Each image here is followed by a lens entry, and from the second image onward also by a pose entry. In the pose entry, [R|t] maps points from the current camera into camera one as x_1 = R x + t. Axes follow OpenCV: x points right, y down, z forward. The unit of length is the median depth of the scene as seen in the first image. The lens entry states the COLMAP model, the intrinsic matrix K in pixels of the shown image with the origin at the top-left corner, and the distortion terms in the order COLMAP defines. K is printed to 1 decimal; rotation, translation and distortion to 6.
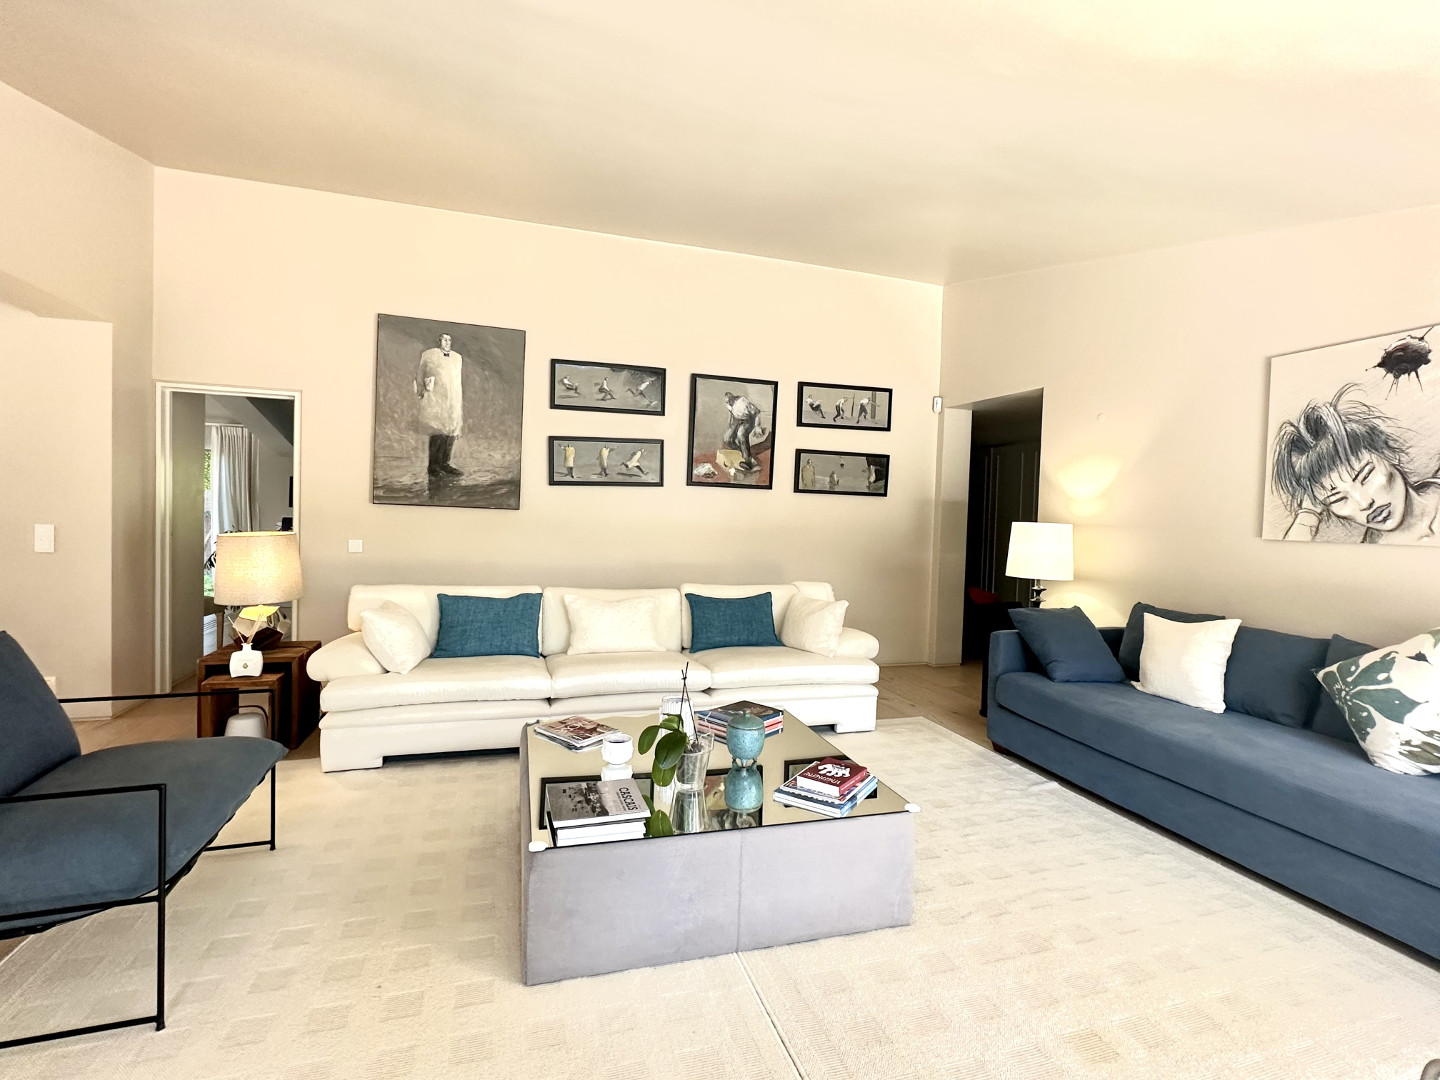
lens RADIAL K [[677.8, 0, 720.0], [0, 677.8, 540.0], [0, 0, 1]] dist [-0.000289, -0.001200]
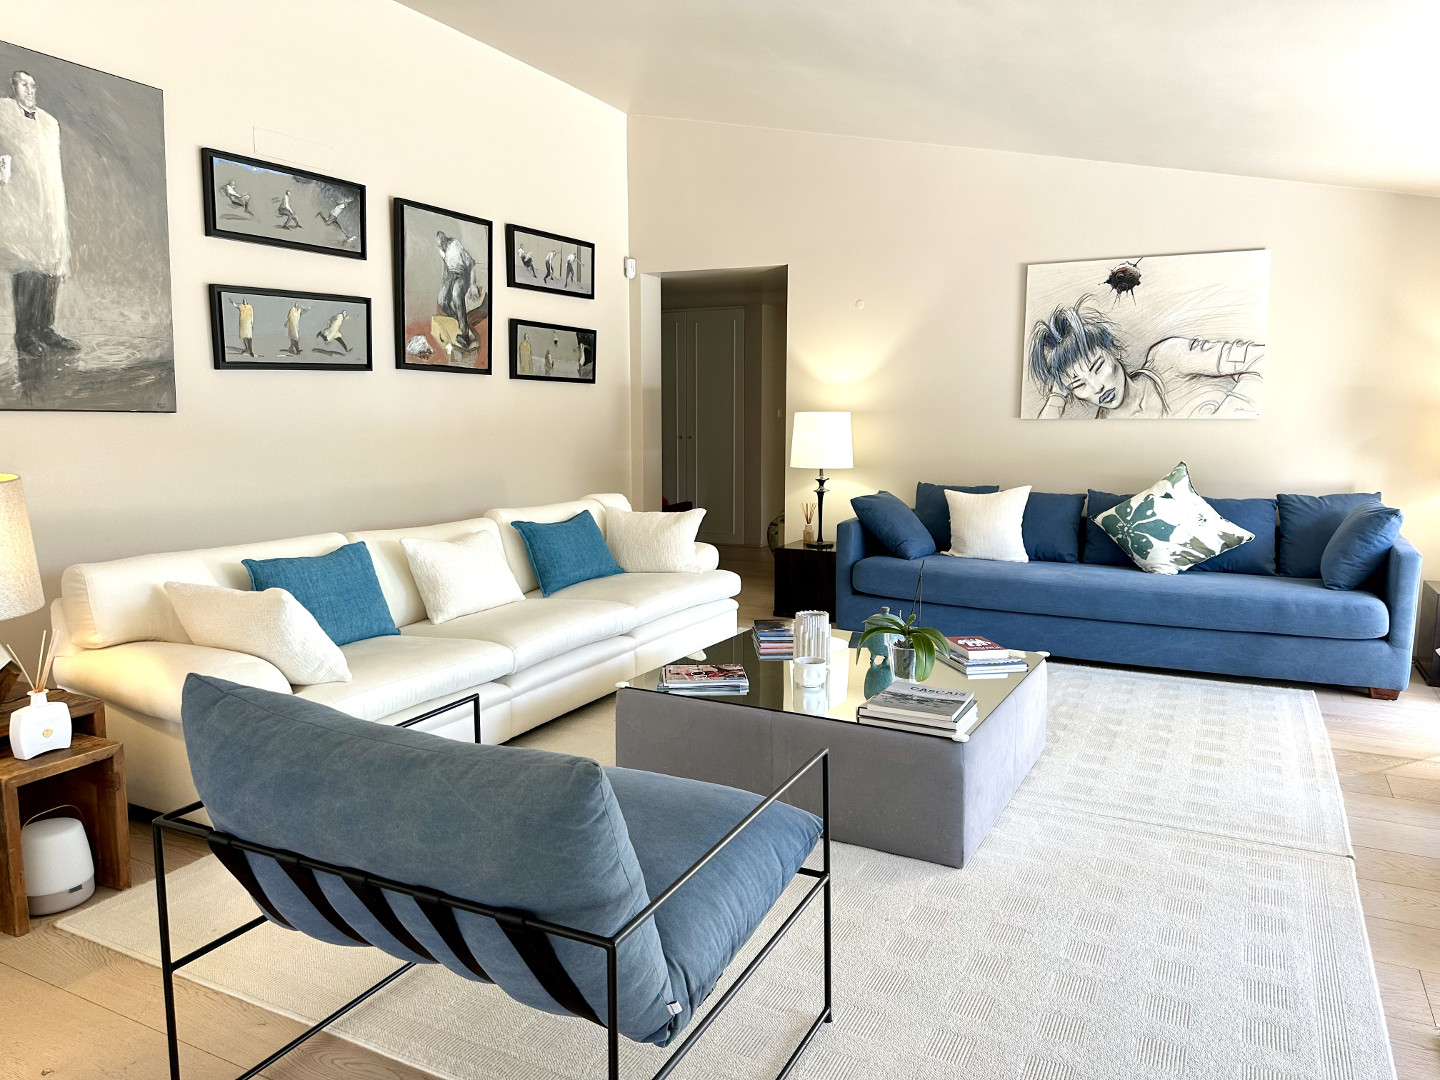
lens RADIAL K [[995.7, 0, 720.0], [0, 995.7, 540.0], [0, 0, 1]] dist [0.051049, -0.052336]
pose [[0.712535, -0.118369, 0.691580, -0.592984], [0.047013, 0.991506, 0.121266, -0.020195], [-0.700060, -0.053893, 0.712048, 0.068295]]
